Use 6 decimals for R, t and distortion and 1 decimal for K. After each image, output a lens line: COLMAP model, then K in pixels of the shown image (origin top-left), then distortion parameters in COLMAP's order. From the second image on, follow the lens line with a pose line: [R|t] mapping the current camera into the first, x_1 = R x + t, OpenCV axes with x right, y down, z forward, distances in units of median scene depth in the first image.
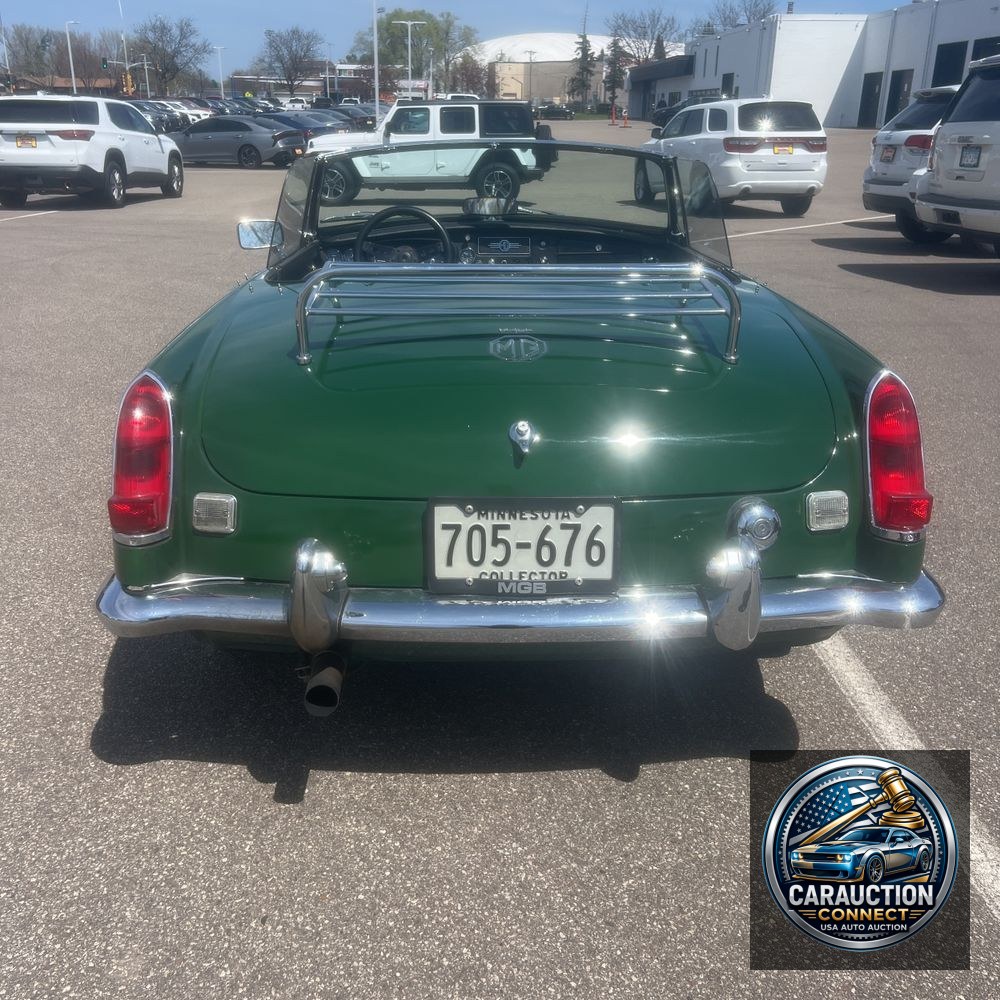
lens RADIAL K [[1012.3, 0, 505.4], [0, 1012.3, 504.7], [0, 0, 1]] dist [0.006334, 0.000000]
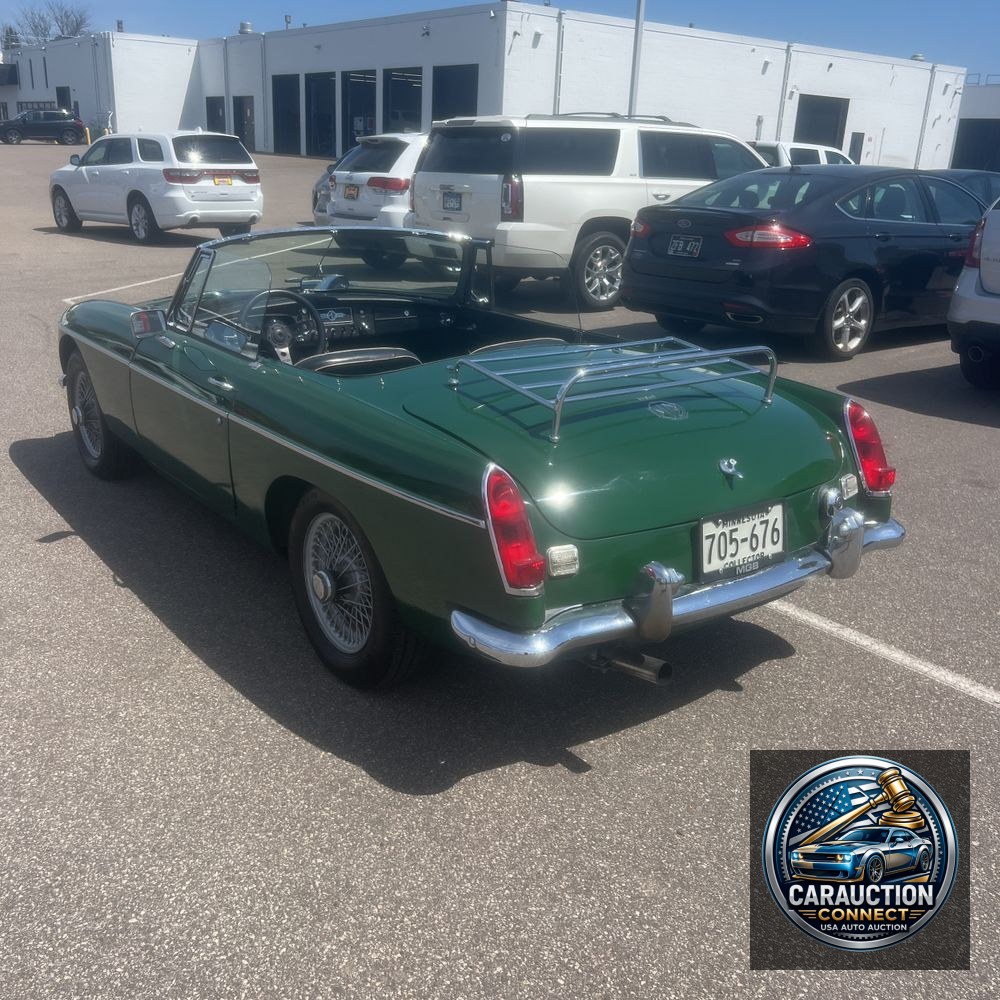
lens RADIAL K [[1012.3, 0, 497.0], [0, 1012.3, 497.5], [0, 0, 1]] dist [0.006334, 0.000000]
pose [[0.817003, -0.162181, 0.553357, -0.127125], [0.171715, 0.984524, 0.035021, -0.015863], [-0.550473, 0.066407, 0.832208, -0.007160]]
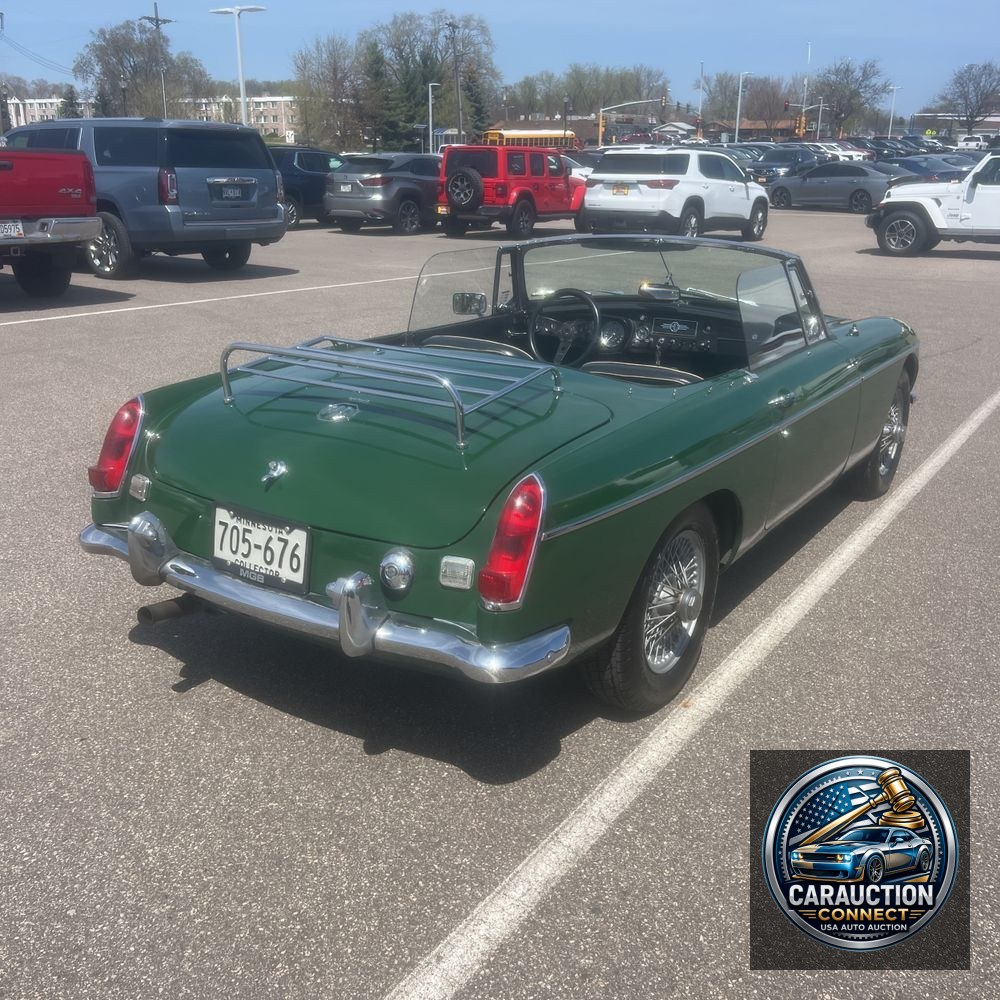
lens RADIAL K [[1012.3, 0, 495.0], [0, 1012.3, 495.8], [0, 0, 1]] dist [0.006334, 0.000000]
pose [[0.818307, 0.178406, -0.546393, 0.121199], [-0.201075, 0.979398, 0.018649, -0.014162], [0.538463, 0.094605, 0.837322, -0.002836]]
